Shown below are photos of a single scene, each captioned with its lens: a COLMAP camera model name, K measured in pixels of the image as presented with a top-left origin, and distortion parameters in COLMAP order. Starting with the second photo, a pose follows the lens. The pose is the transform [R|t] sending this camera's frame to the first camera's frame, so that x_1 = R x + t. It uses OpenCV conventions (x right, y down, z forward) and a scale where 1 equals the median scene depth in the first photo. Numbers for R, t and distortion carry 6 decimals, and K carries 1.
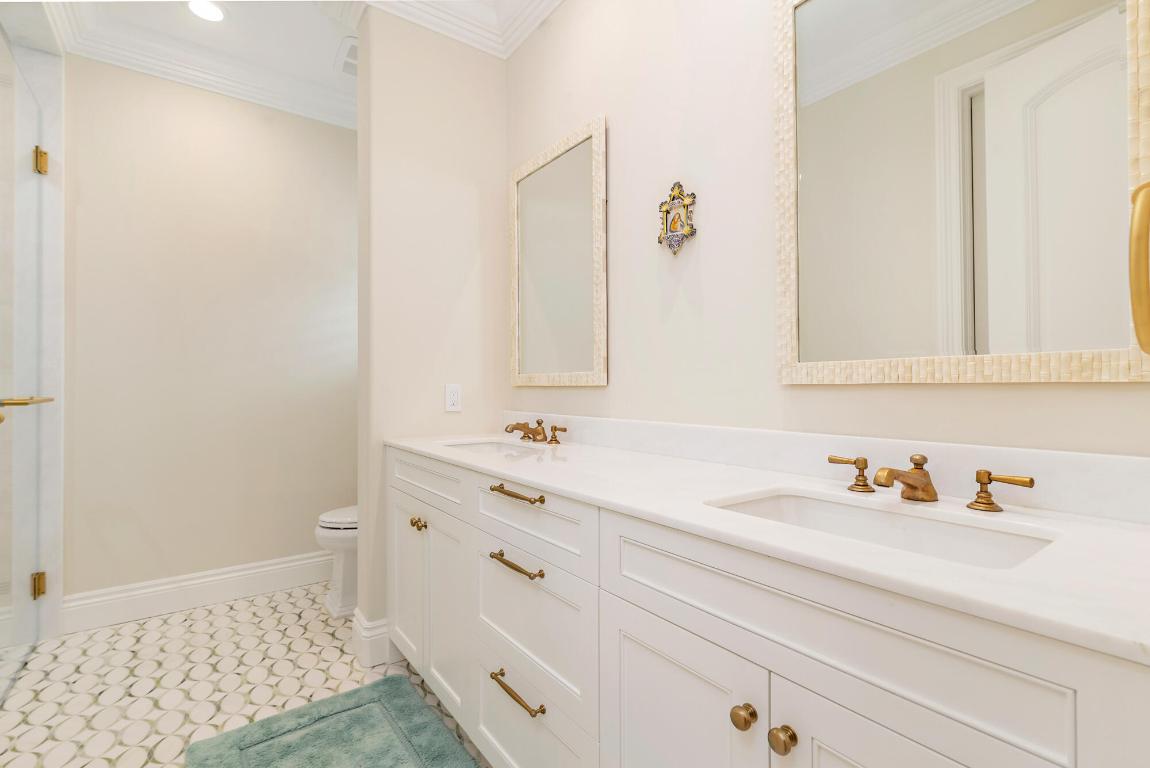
lens RADIAL K [[559.2, 0, 577.4], [0, 559.2, 373.1], [0, 0, 1]] dist [-0.001125, -0.000107]
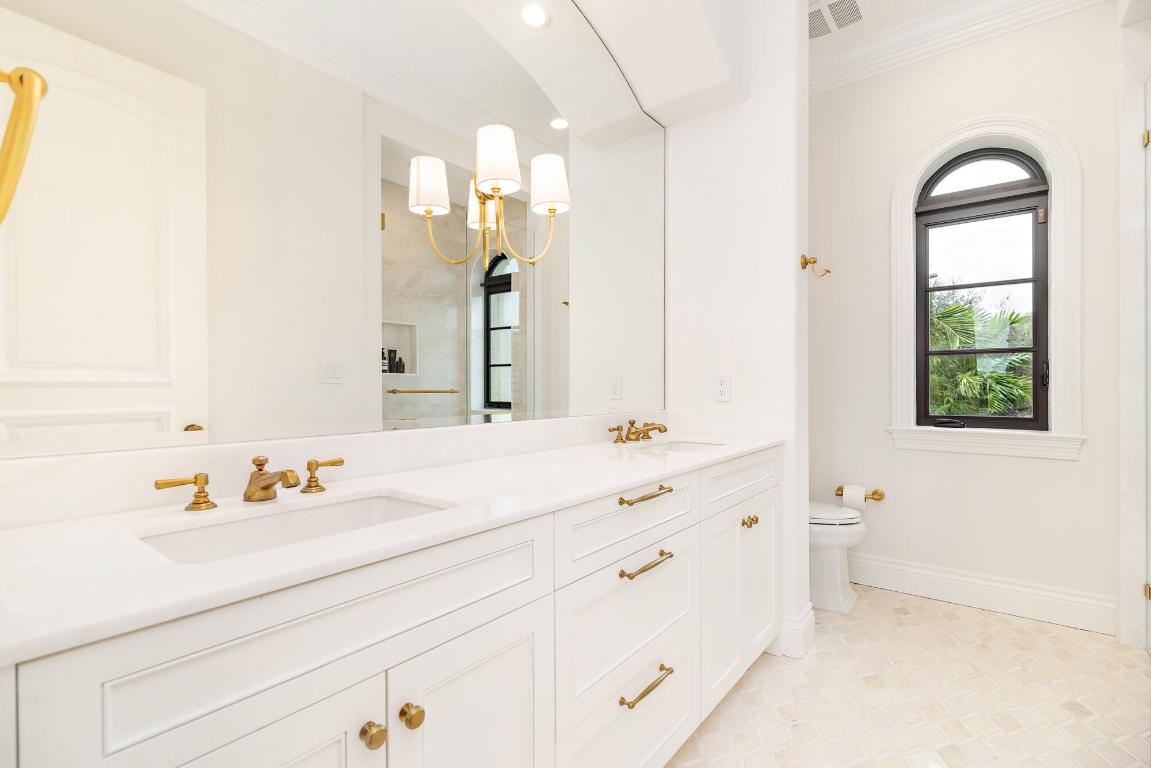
lens RADIAL K [[521.7, 0, 577.6], [0, 521.7, 389.9], [0, 0, 1]] dist [-0.006173, 0.000223]
pose [[-0.267590, 0.000641, 0.963533, -0.490338], [-0.010132, 0.999943, -0.003479, 0.015971], [-0.963479, -0.010694, -0.267569, 0.683759]]
